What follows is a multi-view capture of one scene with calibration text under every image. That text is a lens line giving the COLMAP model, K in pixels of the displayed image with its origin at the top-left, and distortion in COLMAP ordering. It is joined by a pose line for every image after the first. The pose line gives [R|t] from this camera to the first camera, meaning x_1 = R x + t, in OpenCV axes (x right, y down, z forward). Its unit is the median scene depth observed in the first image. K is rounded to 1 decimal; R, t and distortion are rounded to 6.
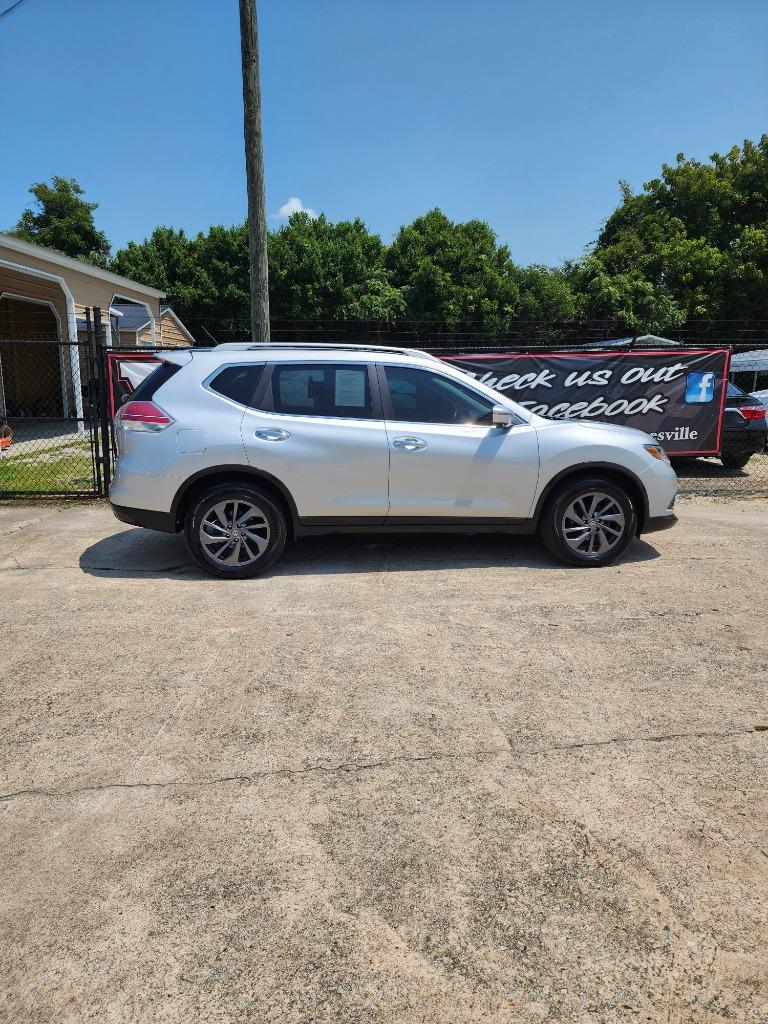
lens RADIAL K [[700.5, 0, 386.4], [0, 700.5, 504.7], [0, 0, 1]] dist [0.073981, -0.065092]
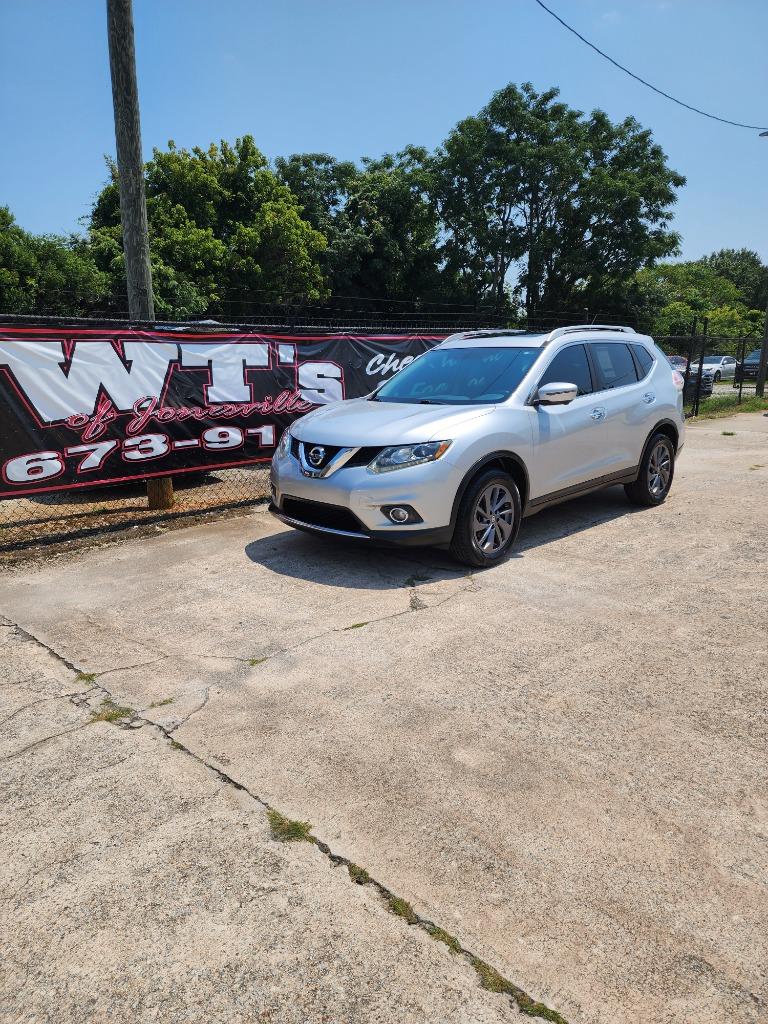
lens RADIAL K [[700.5, 0, 375.5], [0, 700.5, 505.0], [0, 0, 1]] dist [0.073981, -0.065092]
pose [[0.712517, -0.152316, 0.684923, -0.573633], [0.138293, 0.987491, 0.075739, -0.056171], [-0.687891, 0.040755, 0.724669, 0.307199]]
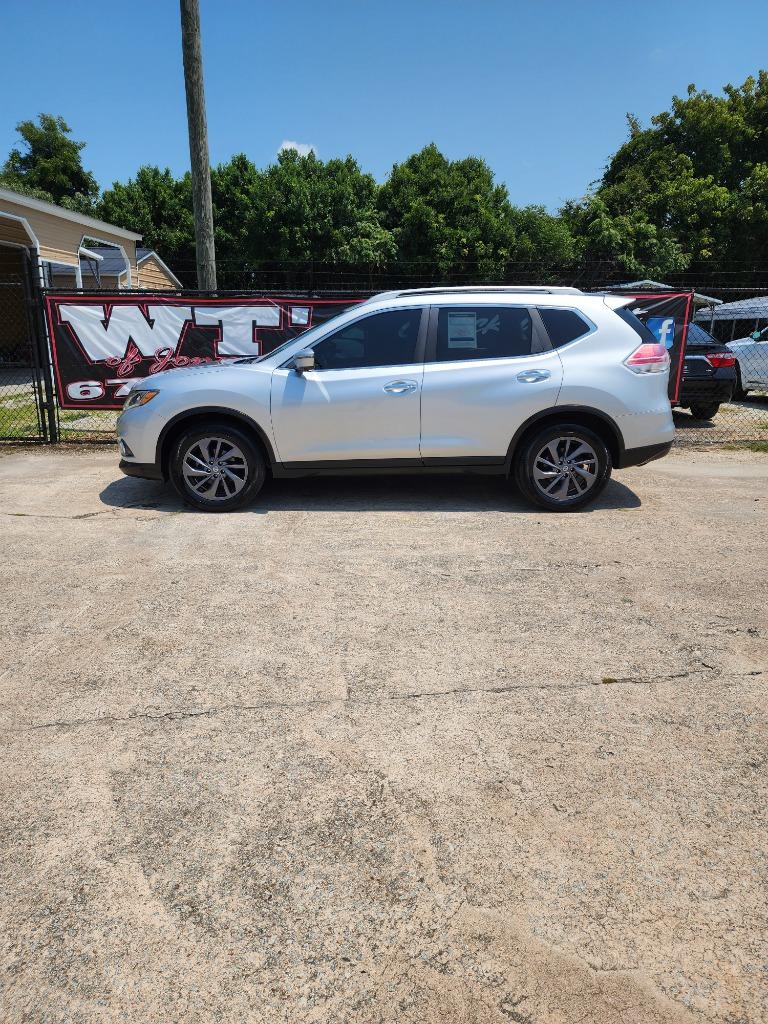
lens RADIAL K [[700.5, 0, 374.2], [0, 700.5, 506.4], [0, 0, 1]] dist [0.073981, -0.065092]
pose [[0.999610, 0.008973, -0.026432, 0.083790], [-0.007058, 0.997402, 0.071695, 0.002691], [0.027006, -0.071480, 0.997076, 0.014645]]
